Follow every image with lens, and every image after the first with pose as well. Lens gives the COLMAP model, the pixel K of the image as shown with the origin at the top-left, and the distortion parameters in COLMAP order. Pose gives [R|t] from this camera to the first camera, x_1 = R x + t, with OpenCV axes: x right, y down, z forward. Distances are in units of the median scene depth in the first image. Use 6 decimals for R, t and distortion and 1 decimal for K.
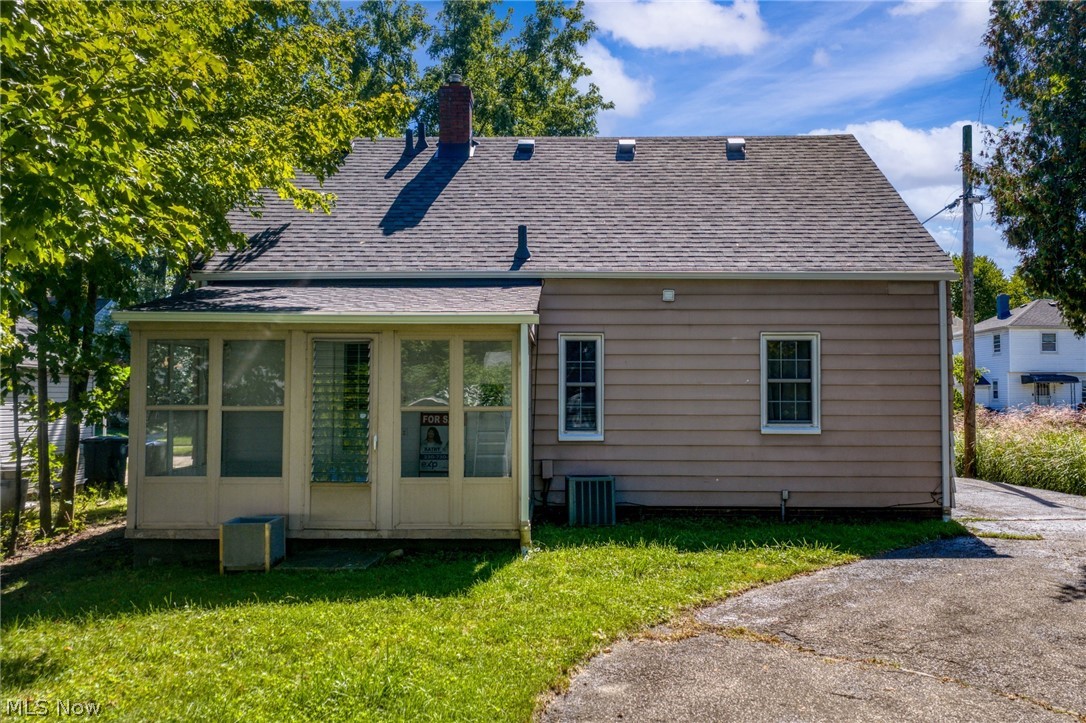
lens RADIAL K [[885.8, 0, 543.0], [0, 885.8, 361.5], [0, 0, 1]] dist [-0.010044, 0.001976]
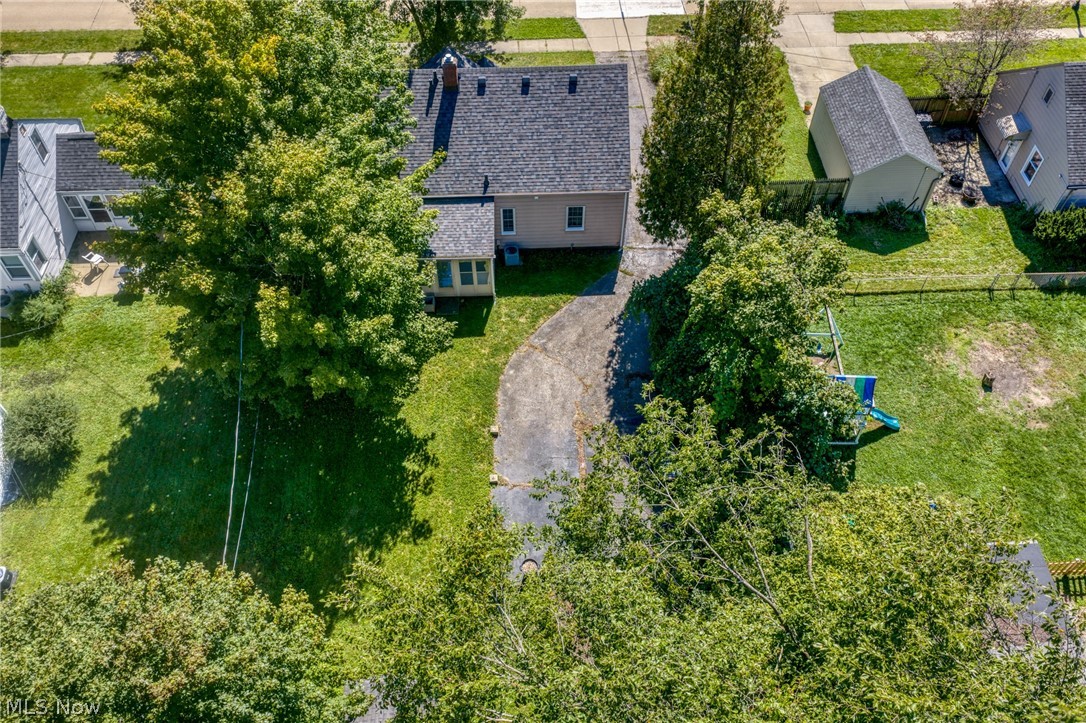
lens RADIAL K [[885.8, 0, 543.0], [0, 885.8, 361.5], [0, 0, 1]] dist [-0.010044, 0.001976]
pose [[0.998627, -0.040792, 0.032855, 0.043557], [-0.003001, 0.581667, 0.813421, -2.198846], [-0.052292, -0.812403, 0.580746, -1.201925]]
